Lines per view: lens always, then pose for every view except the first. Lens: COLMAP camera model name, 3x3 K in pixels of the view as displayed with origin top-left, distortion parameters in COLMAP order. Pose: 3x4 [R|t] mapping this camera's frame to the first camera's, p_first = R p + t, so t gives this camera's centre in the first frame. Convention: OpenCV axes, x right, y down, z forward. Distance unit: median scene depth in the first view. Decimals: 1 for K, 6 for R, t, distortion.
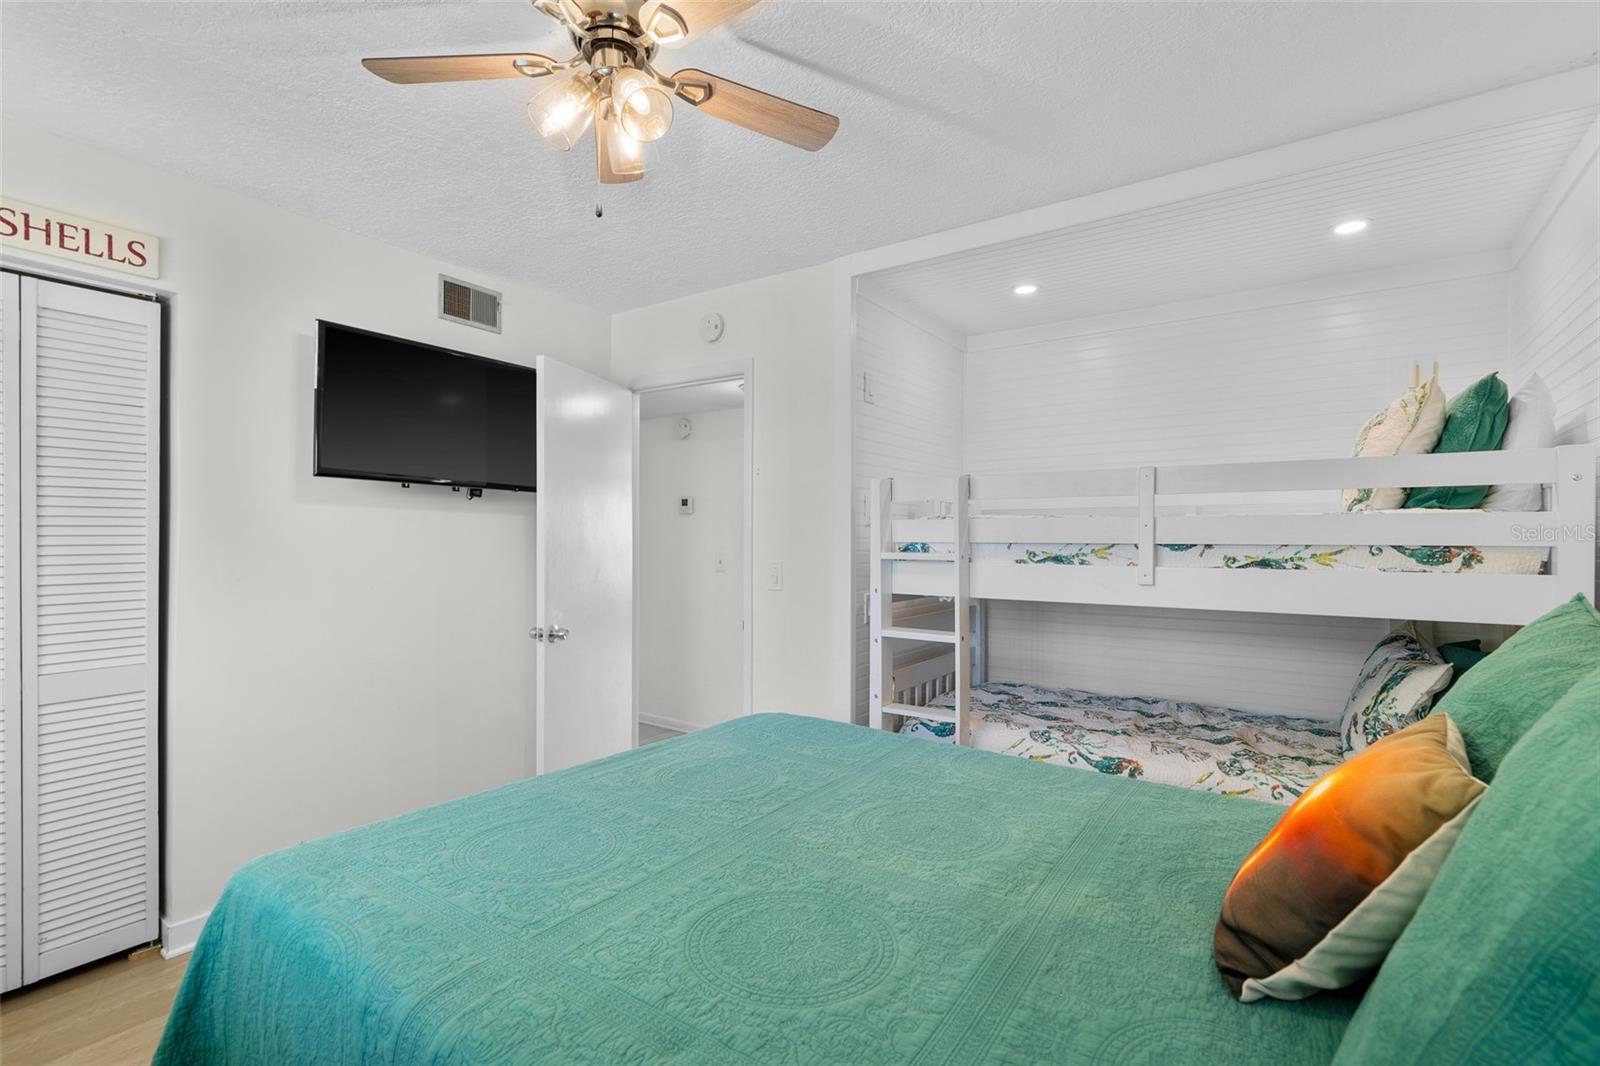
lens RADIAL K [[730.3, 0, 793.2], [0, 730.3, 534.3], [0, 0, 1]] dist [-0.005769, 0.002173]
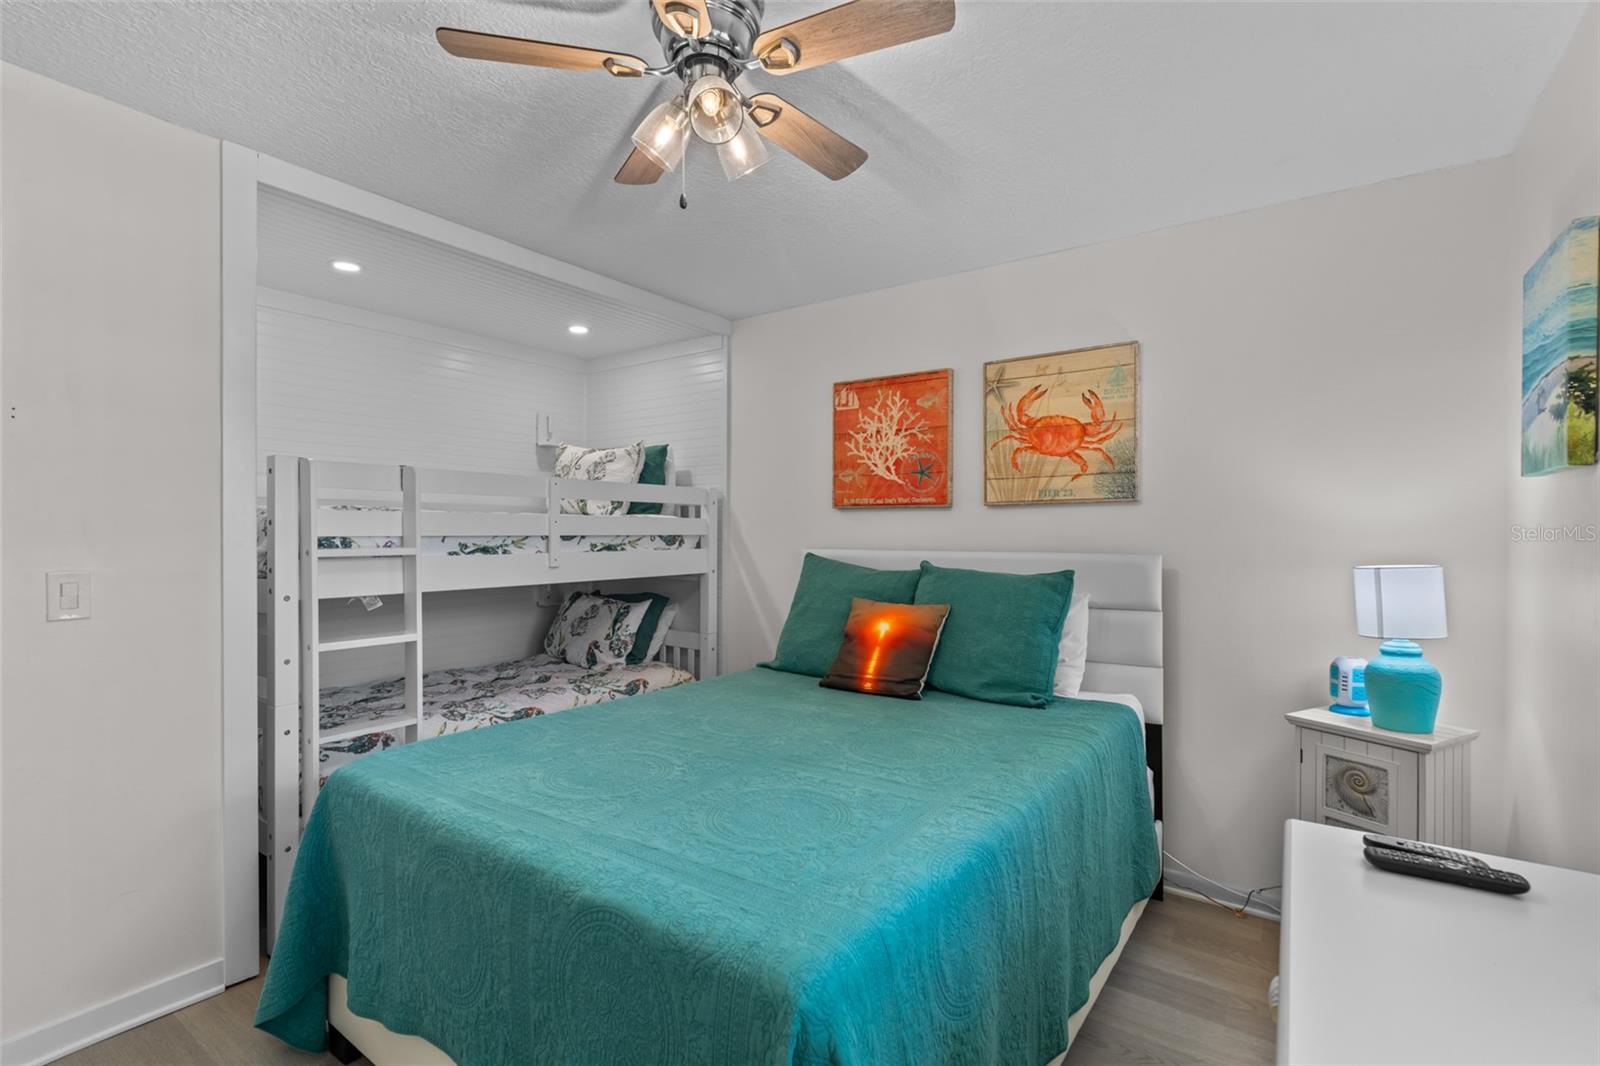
lens RADIAL K [[730.3, 0, 797.7], [0, 730.3, 532.8], [0, 0, 1]] dist [-0.005769, 0.002173]
pose [[0.015268, -0.005791, 0.999867, -0.773024], [-0.008344, 0.999948, 0.005919, -0.003262], [-0.999849, -0.008433, 0.015219, 0.512106]]
